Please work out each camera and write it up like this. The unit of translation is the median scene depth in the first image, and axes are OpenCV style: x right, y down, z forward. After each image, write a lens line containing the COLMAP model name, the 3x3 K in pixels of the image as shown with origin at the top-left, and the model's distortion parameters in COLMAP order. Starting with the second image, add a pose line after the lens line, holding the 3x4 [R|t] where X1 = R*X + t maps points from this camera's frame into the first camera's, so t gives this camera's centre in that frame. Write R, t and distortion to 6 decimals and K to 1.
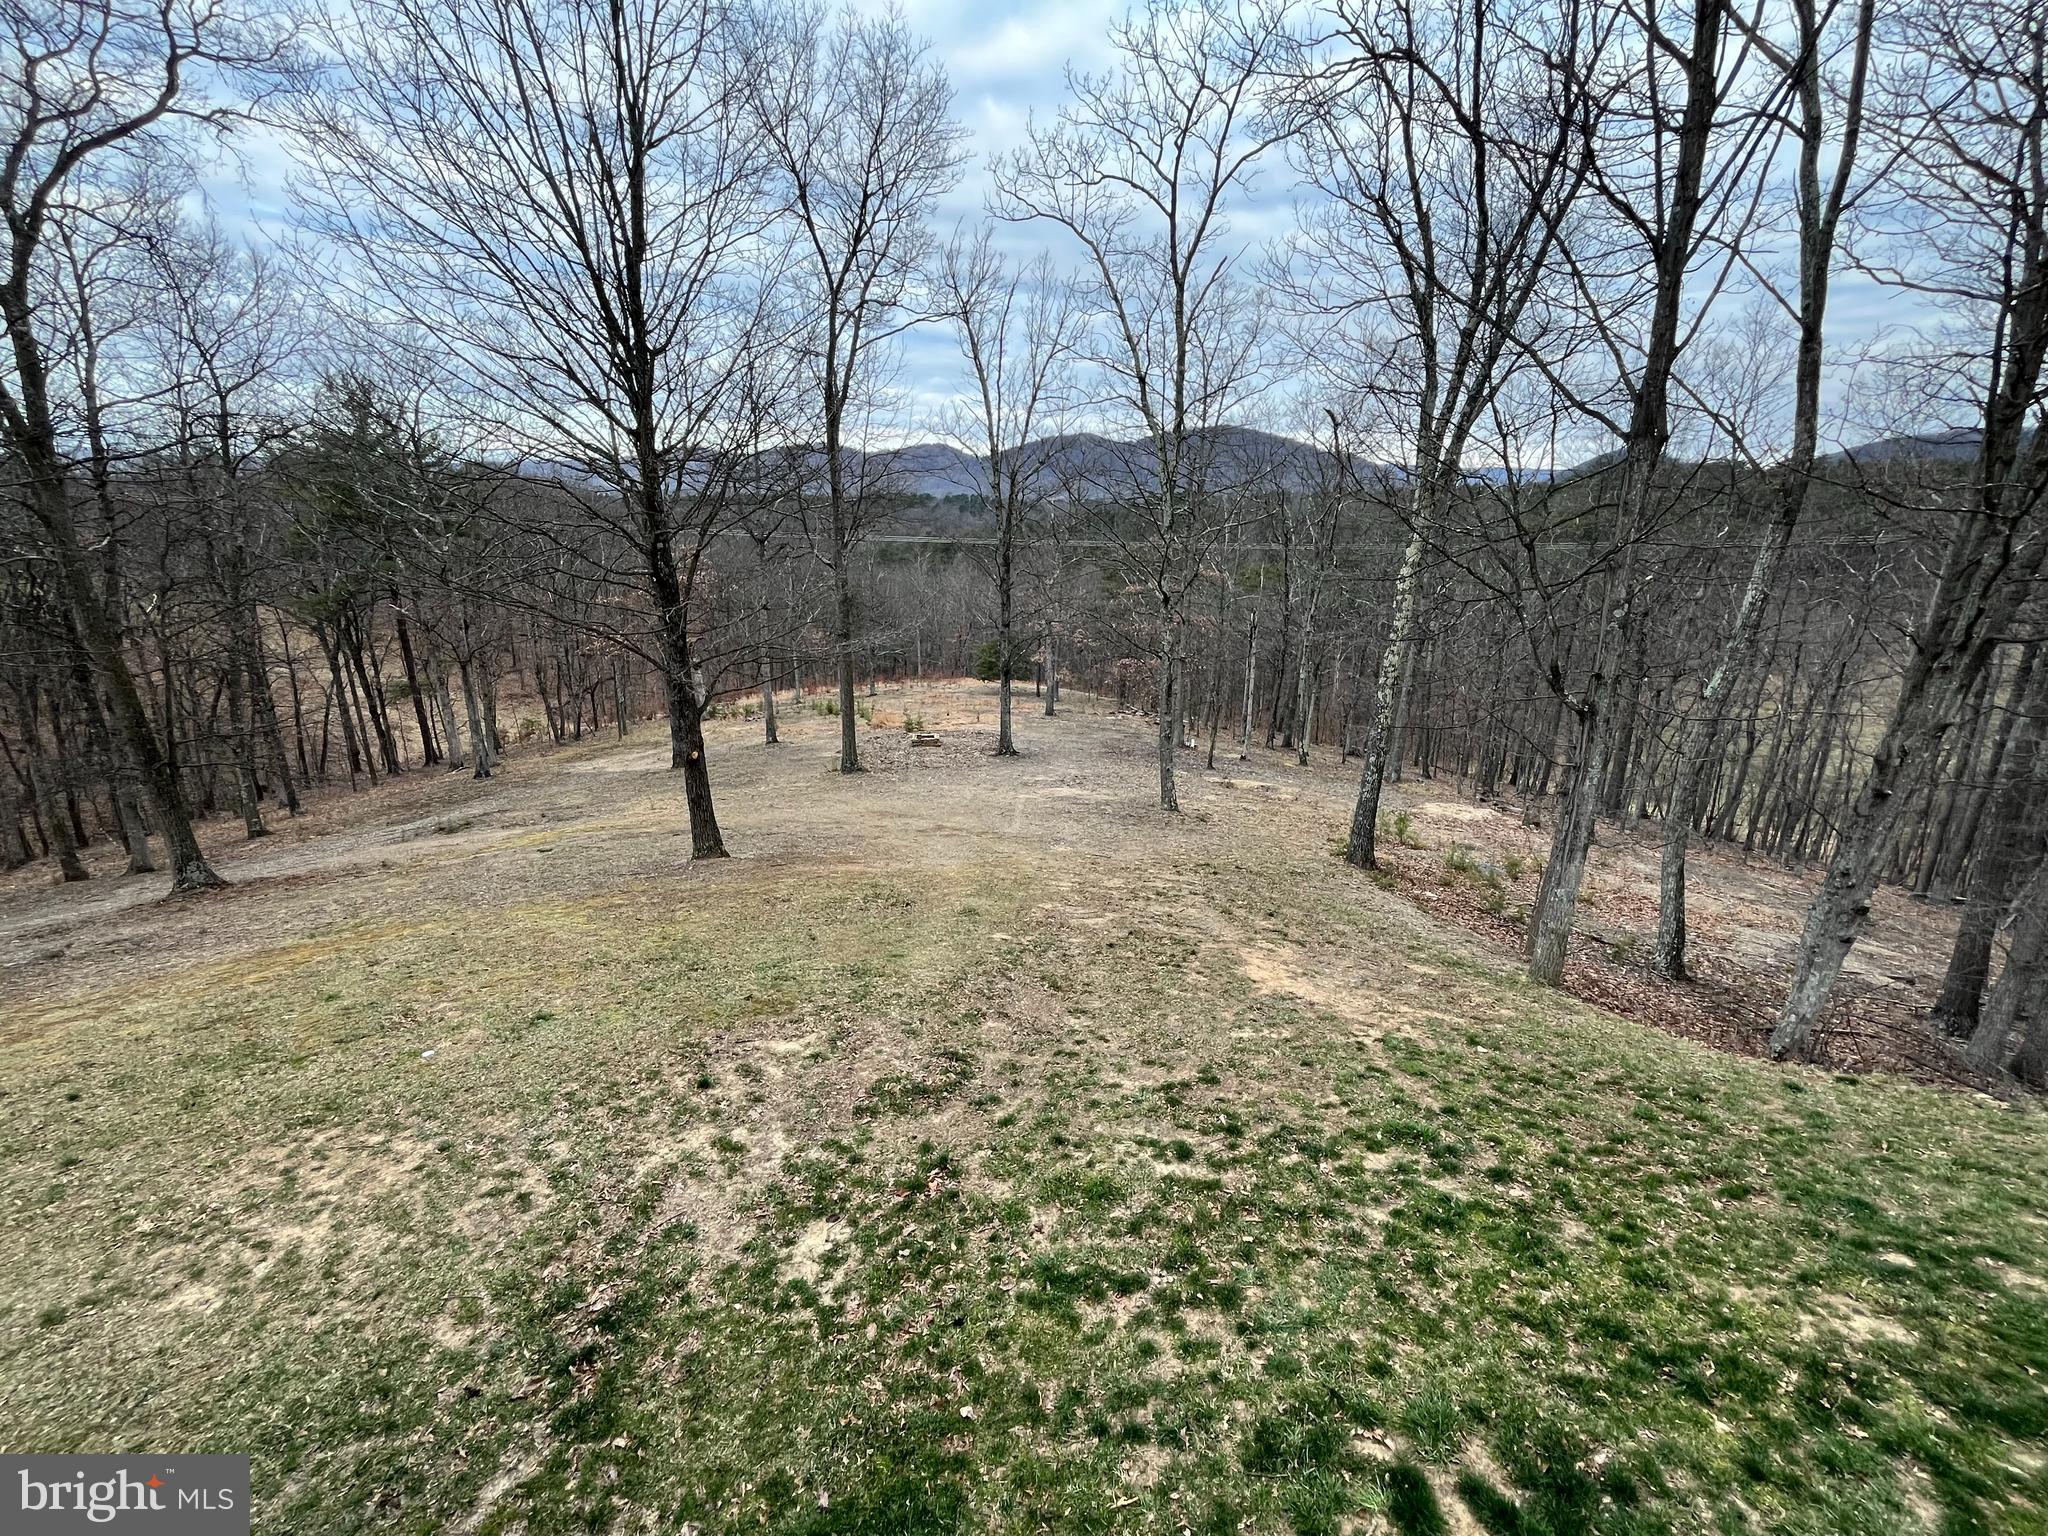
lens RADIAL K [[832.2, 0, 1024.8], [0, 832.2, 771.1], [0, 0, 1]] dist [-0.003676, 0.000451]
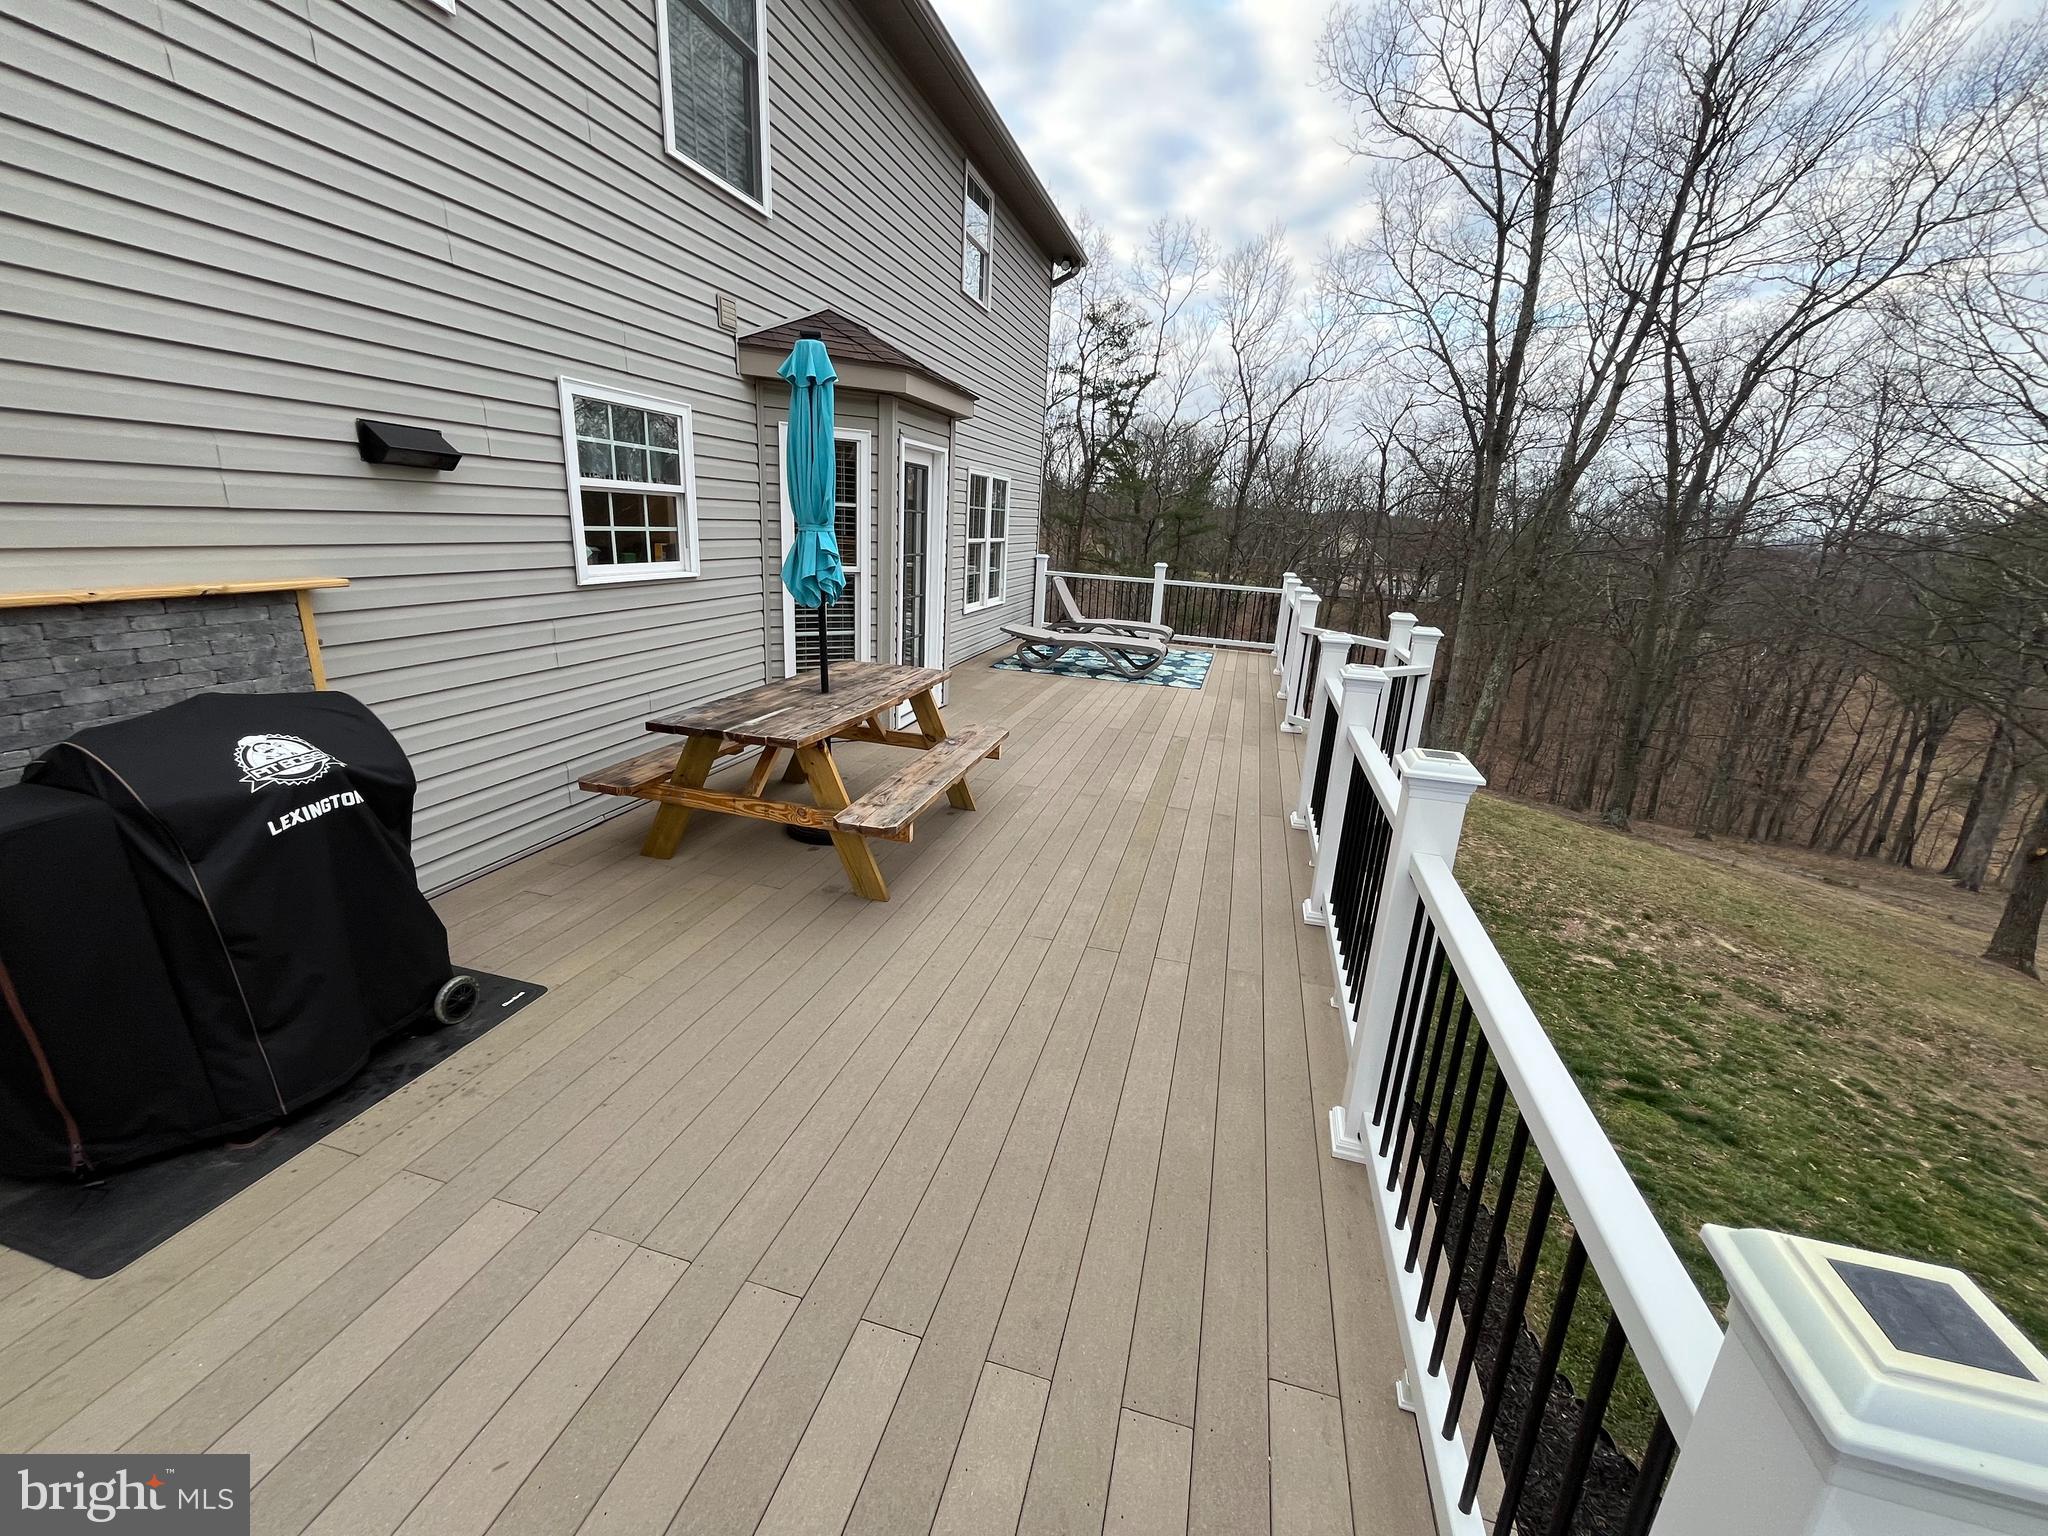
lens RADIAL K [[832.2, 0, 1026.6], [0, 832.2, 767.0], [0, 0, 1]] dist [-0.003676, 0.000451]
pose [[0.006163, 0.260249, -0.965522, 1.163731], [-0.343168, 0.907455, 0.242407, 0.154260], [0.939254, 0.329842, 0.094902, -0.390383]]
